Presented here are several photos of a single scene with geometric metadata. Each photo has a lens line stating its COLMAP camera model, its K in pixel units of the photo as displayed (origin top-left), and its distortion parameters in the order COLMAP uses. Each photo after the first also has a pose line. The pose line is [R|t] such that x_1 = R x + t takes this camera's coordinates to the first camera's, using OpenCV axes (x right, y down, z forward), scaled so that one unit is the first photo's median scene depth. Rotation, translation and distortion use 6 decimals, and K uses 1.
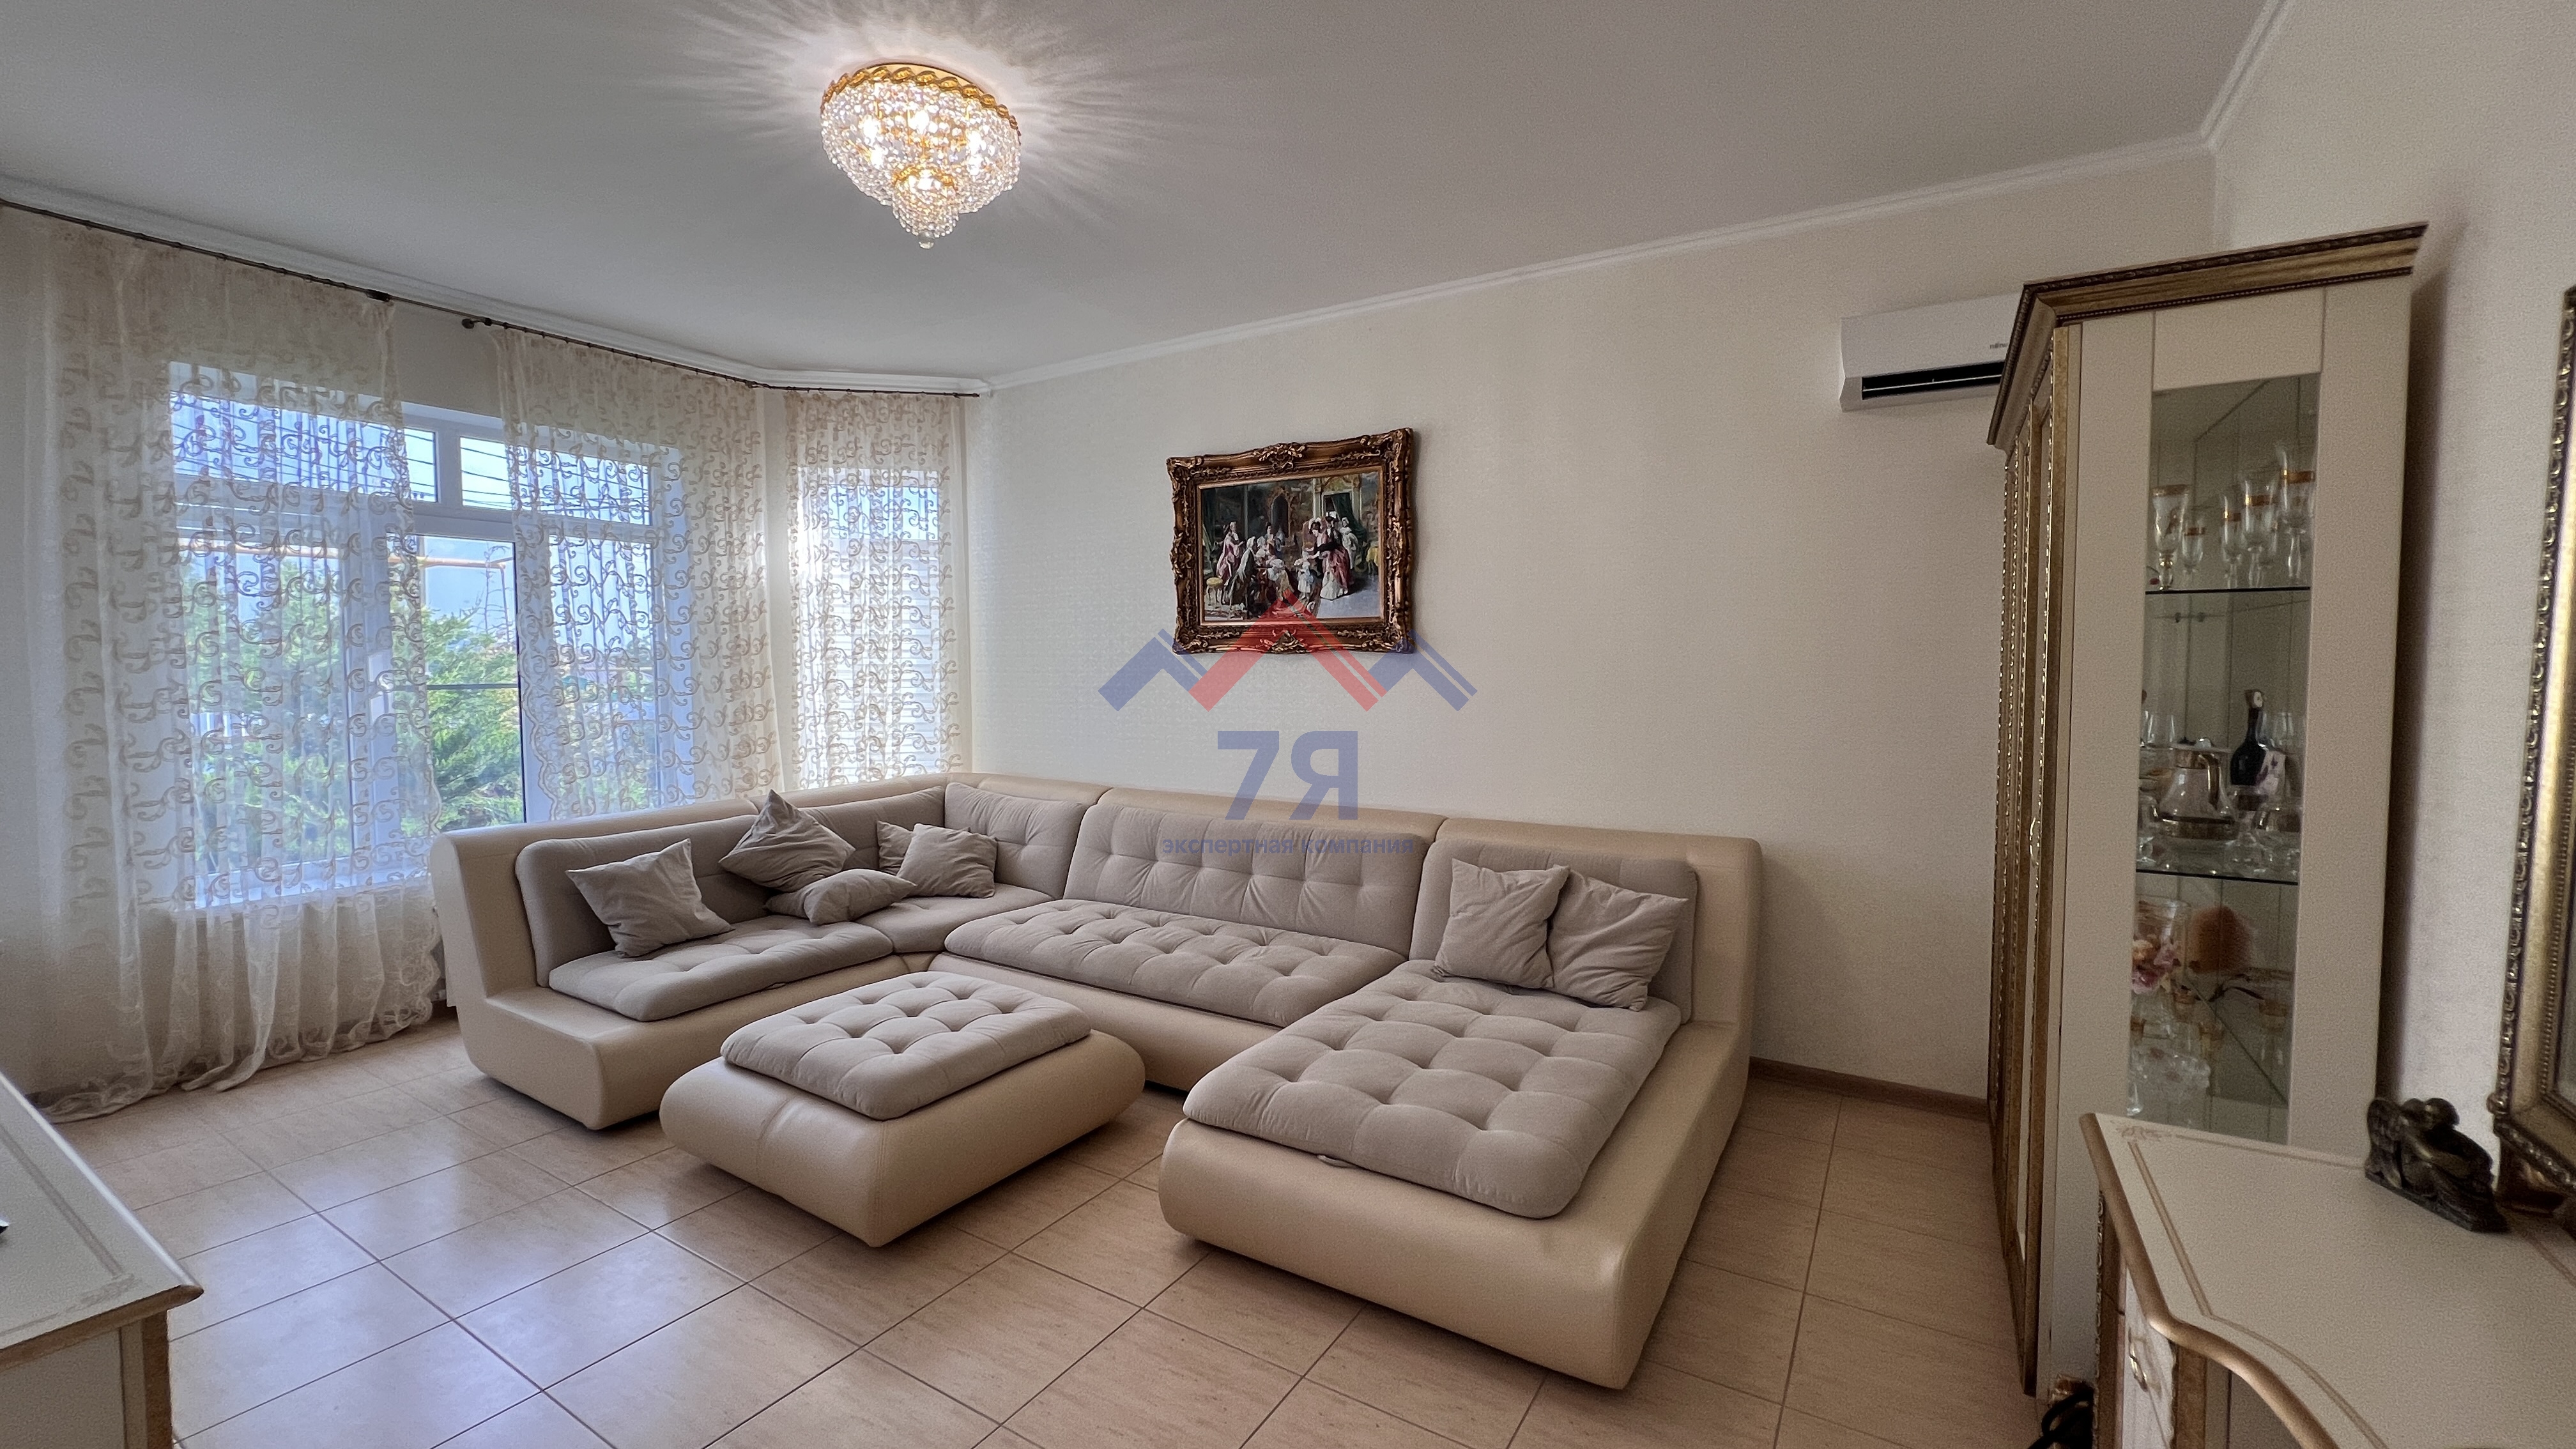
lens RADIAL K [[1035.5, 0, 1287.5], [0, 1035.5, 722.0], [0, 0, 1]] dist [0.003432, -0.001178]
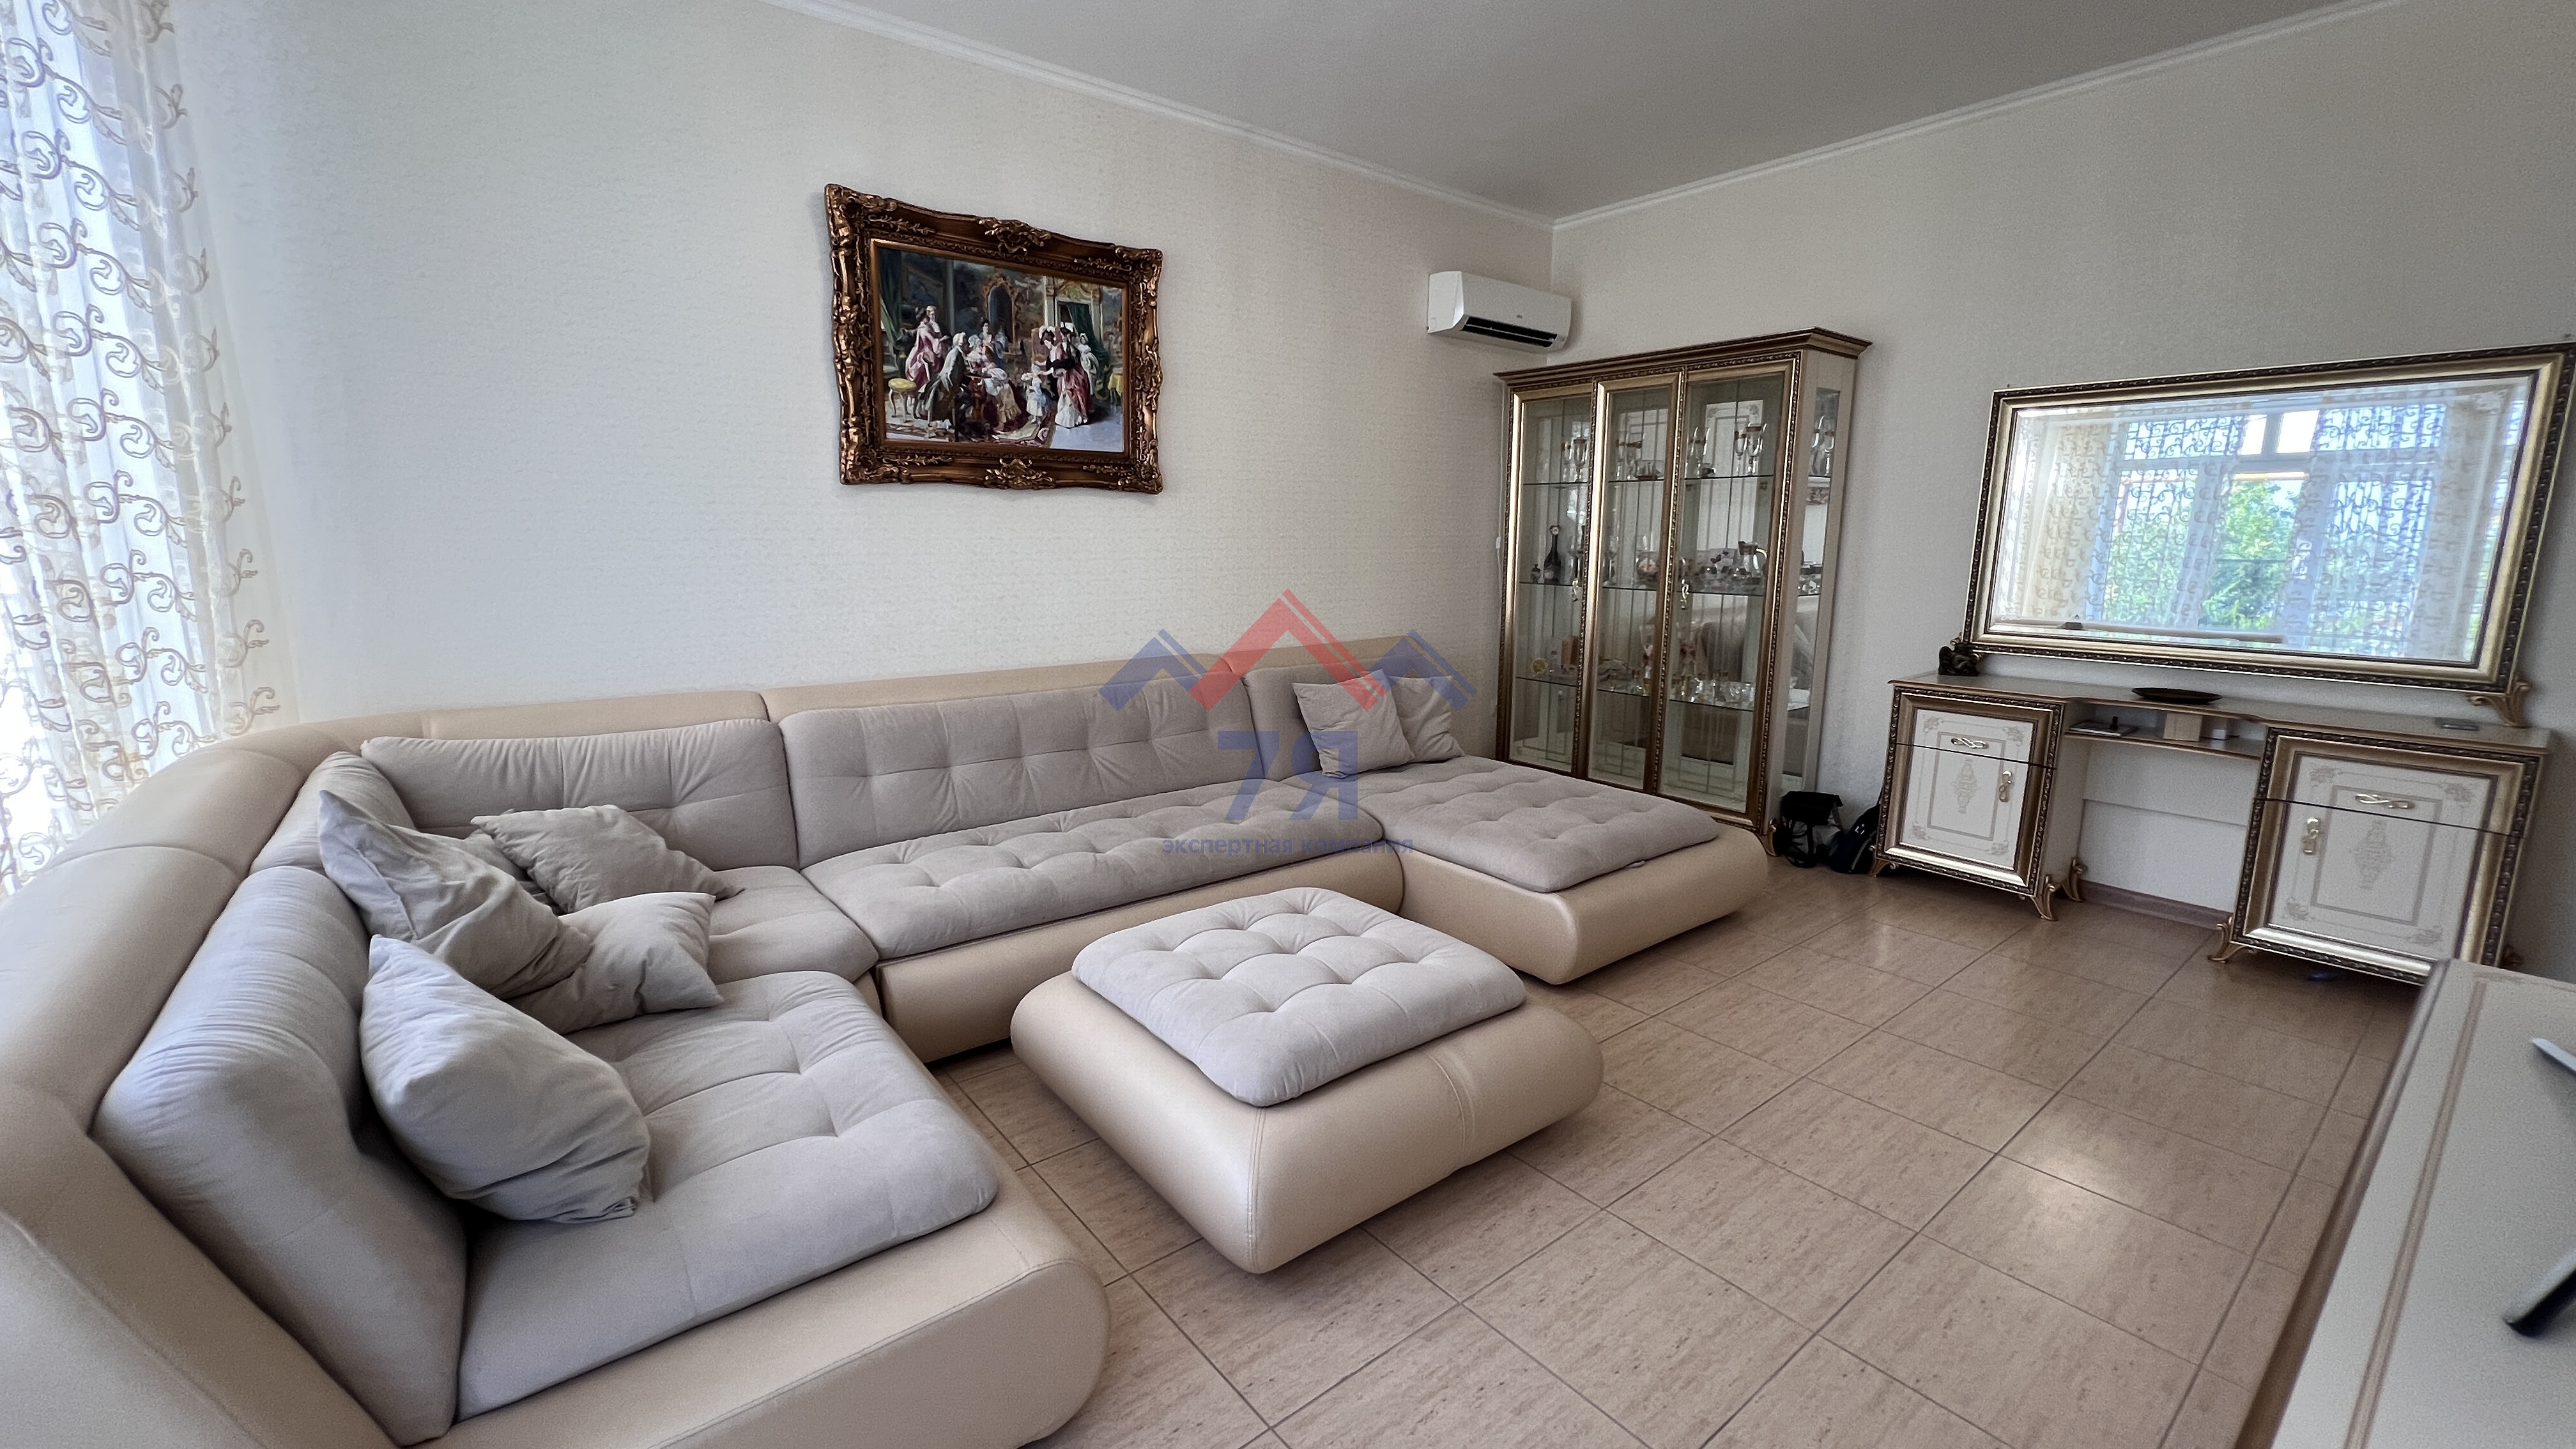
lens RADIAL K [[1035.5, 0, 1294.3], [0, 1035.5, 711.9], [0, 0, 1]] dist [0.003432, -0.001178]
pose [[0.337861, -0.161472, 0.927242, -0.721583], [0.050881, 0.986866, 0.153316, -0.006212], [-0.939820, -0.004620, 0.341639, 0.511689]]
